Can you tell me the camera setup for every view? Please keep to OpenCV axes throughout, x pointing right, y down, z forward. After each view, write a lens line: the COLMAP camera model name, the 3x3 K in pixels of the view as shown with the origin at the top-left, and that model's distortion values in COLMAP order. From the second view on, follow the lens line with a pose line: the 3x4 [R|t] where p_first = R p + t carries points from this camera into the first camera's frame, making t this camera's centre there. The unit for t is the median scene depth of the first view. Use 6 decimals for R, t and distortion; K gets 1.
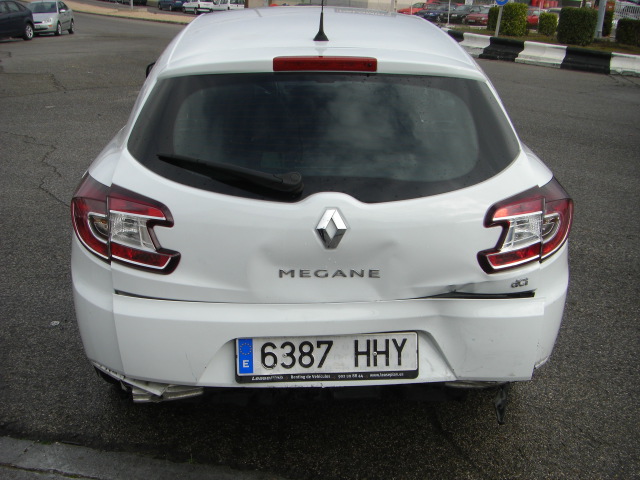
lens RADIAL K [[661.0, 0, 322.2], [0, 661.0, 244.5], [0, 0, 1]] dist [-0.135332, 0.000000]
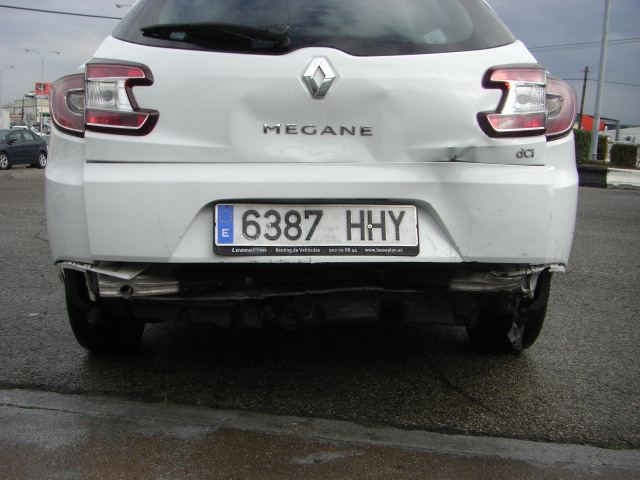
lens RADIAL K [[661.0, 0, 317.9], [0, 661.0, 254.8], [0, 0, 1]] dist [-0.135332, 0.000000]
pose [[0.999910, -0.007734, -0.010946, 0.019230], [0.005645, 0.983764, -0.179376, 0.365986], [0.012156, 0.179298, 0.983720, 0.120715]]
